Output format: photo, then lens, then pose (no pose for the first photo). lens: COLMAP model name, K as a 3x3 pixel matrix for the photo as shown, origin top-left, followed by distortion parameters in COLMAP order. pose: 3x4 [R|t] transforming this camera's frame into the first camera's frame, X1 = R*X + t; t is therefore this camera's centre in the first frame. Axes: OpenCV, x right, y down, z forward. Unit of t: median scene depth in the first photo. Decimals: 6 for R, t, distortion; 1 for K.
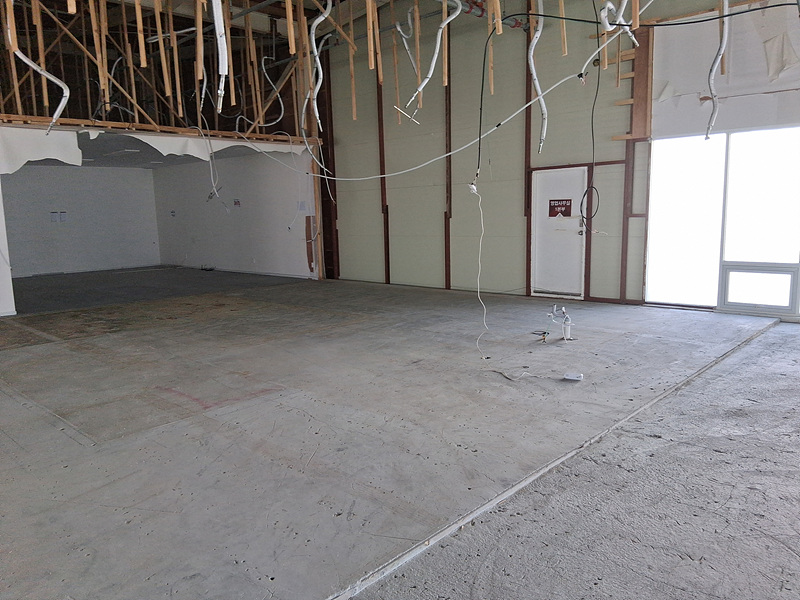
lens RADIAL K [[606.0, 0, 404.4], [0, 606.0, 303.0], [0, 0, 1]] dist [0.089262, -0.144866]
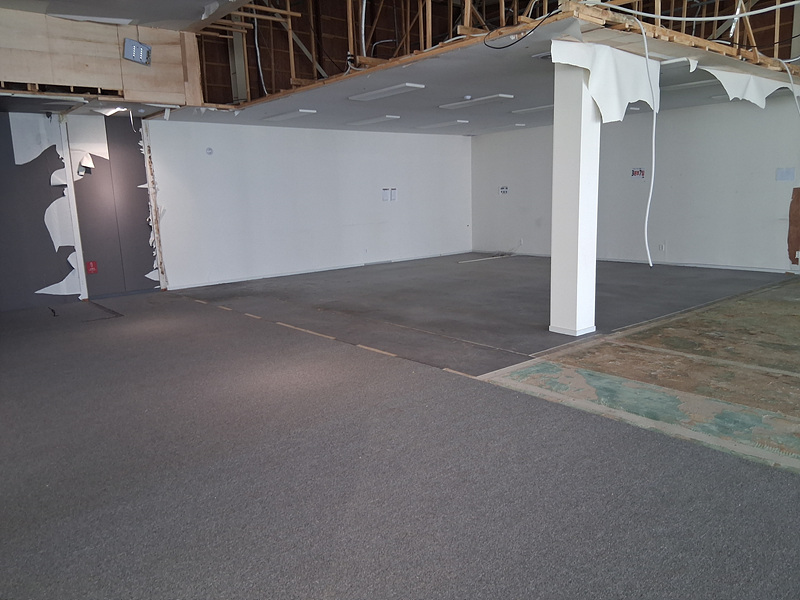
lens RADIAL K [[606.0, 0, 404.4], [0, 606.0, 303.0], [0, 0, 1]] dist [0.089262, -0.144866]
pose [[0.993511, 0.014785, -0.112770, -0.785866], [-0.011346, 0.999453, 0.031072, -0.031951], [0.113168, -0.029590, 0.993135, 0.305840]]
